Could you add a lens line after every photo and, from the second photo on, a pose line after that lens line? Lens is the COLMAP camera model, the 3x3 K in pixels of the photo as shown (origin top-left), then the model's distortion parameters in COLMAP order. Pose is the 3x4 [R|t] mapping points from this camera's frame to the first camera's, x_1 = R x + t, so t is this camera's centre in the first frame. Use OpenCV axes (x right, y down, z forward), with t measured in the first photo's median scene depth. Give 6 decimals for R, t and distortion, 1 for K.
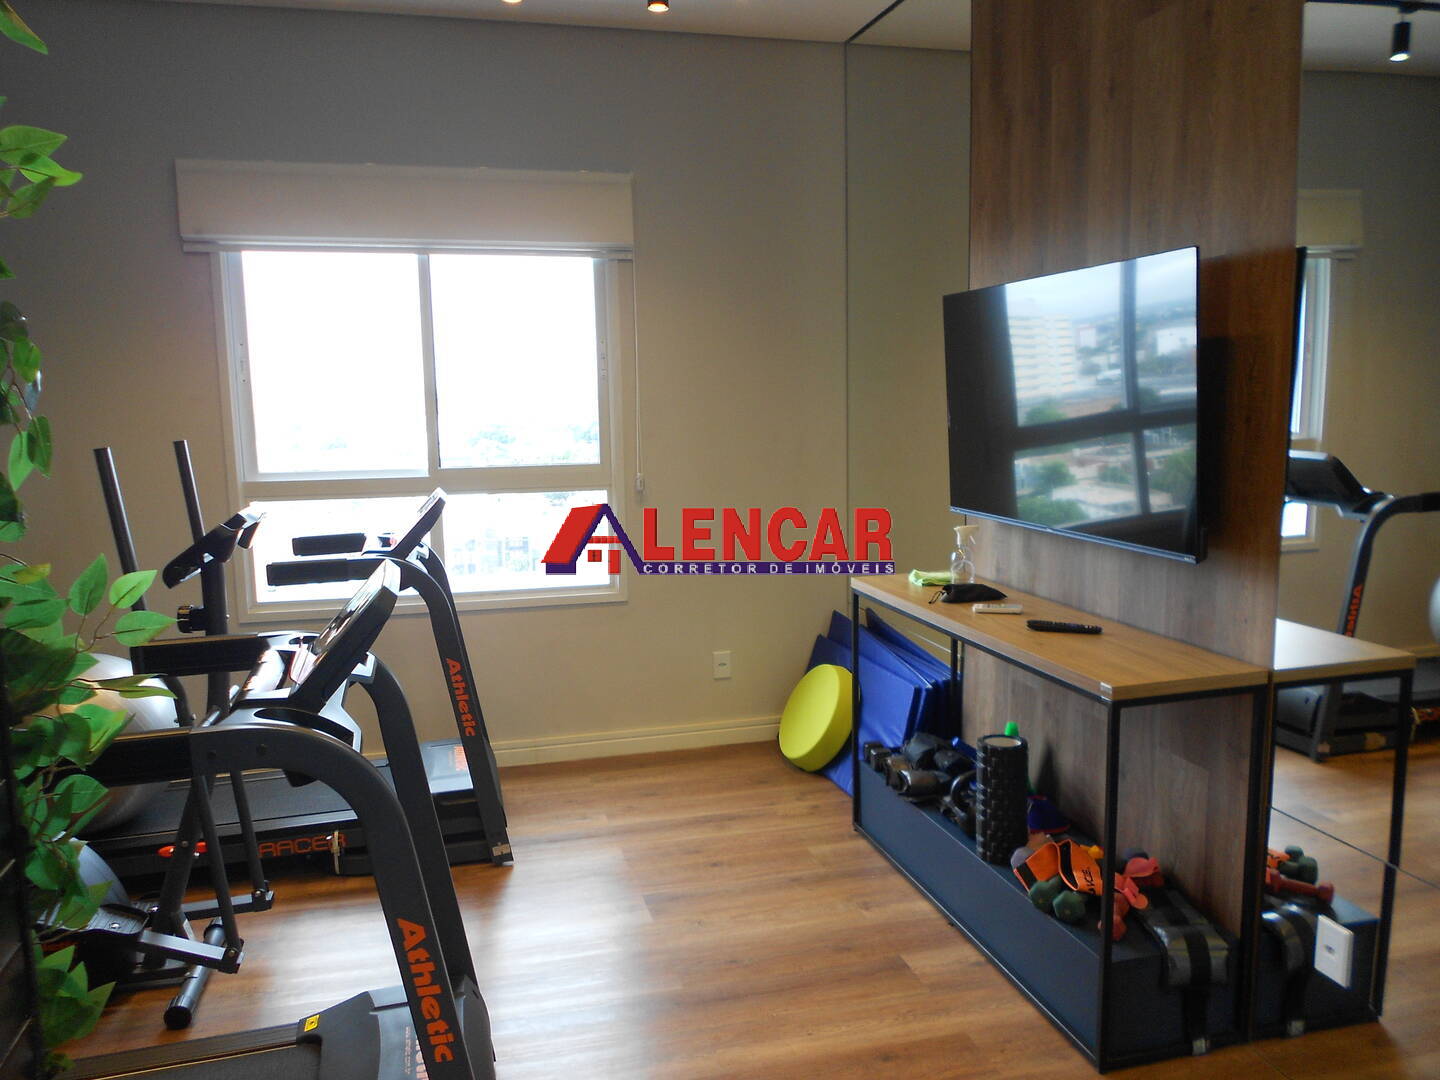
lens RADIAL K [[1129.5, 0, 720.7], [0, 1129.5, 538.4], [0, 0, 1]] dist [0.010864, -0.015726]
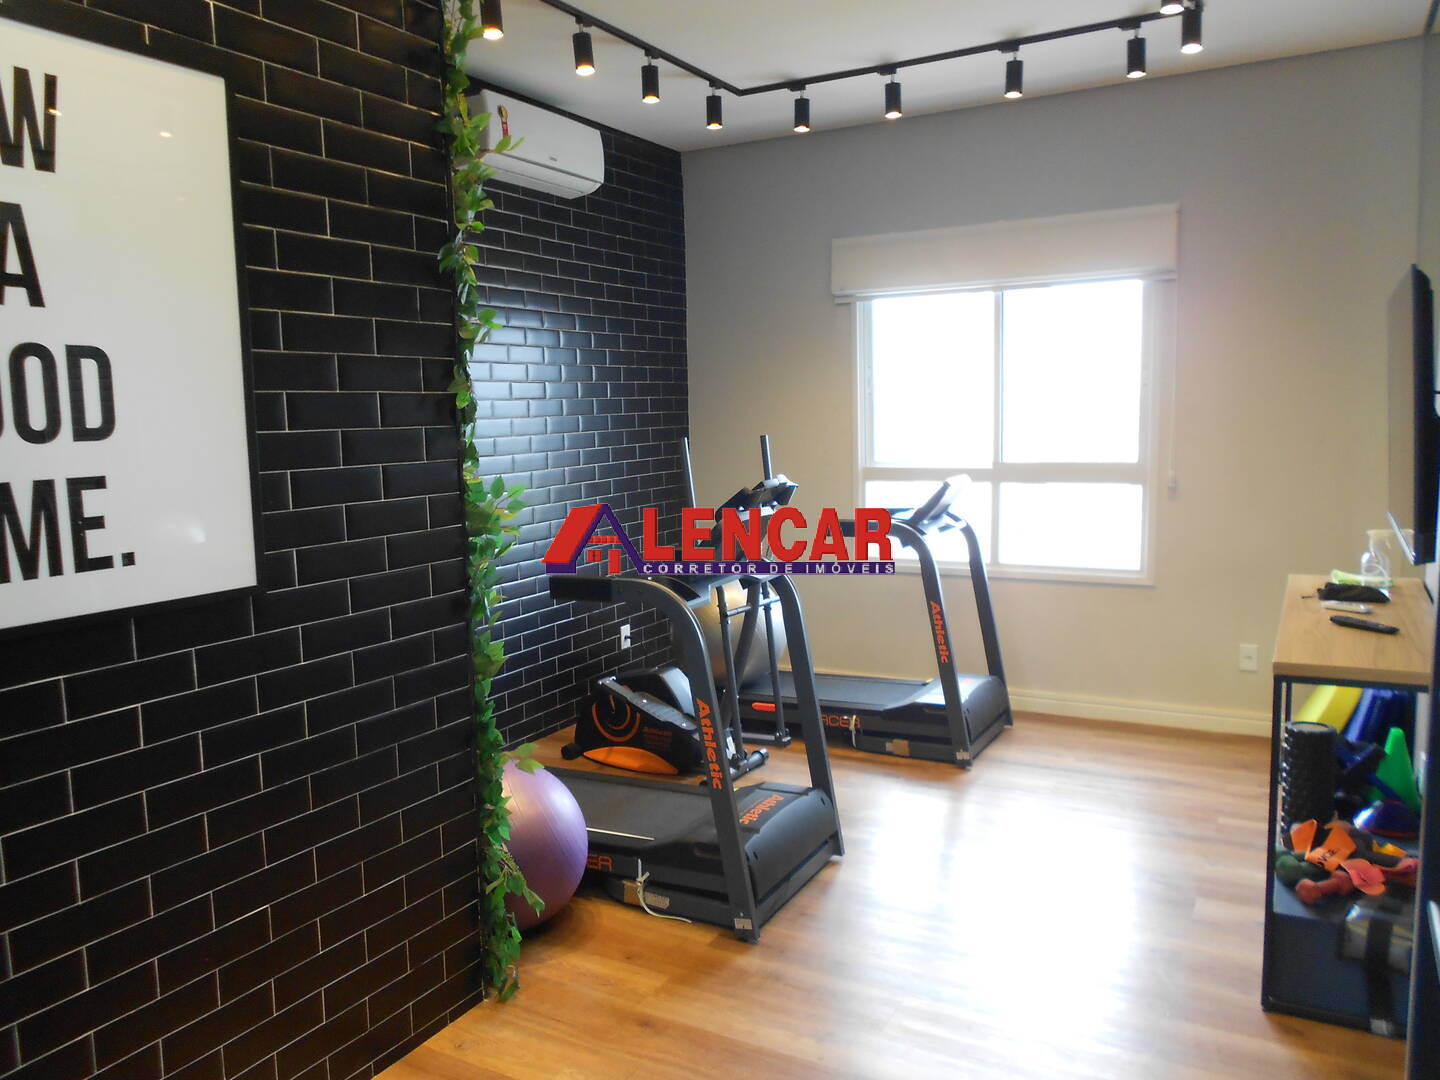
lens RADIAL K [[1129.5, 0, 720.3], [0, 1129.5, 540.3], [0, 0, 1]] dist [0.010864, -0.015726]
pose [[0.717960, 0.076196, -0.691901, 0.420796], [-0.079772, 0.996449, 0.026957, 0.015767], [0.691498, 0.035841, 0.721489, -0.112567]]
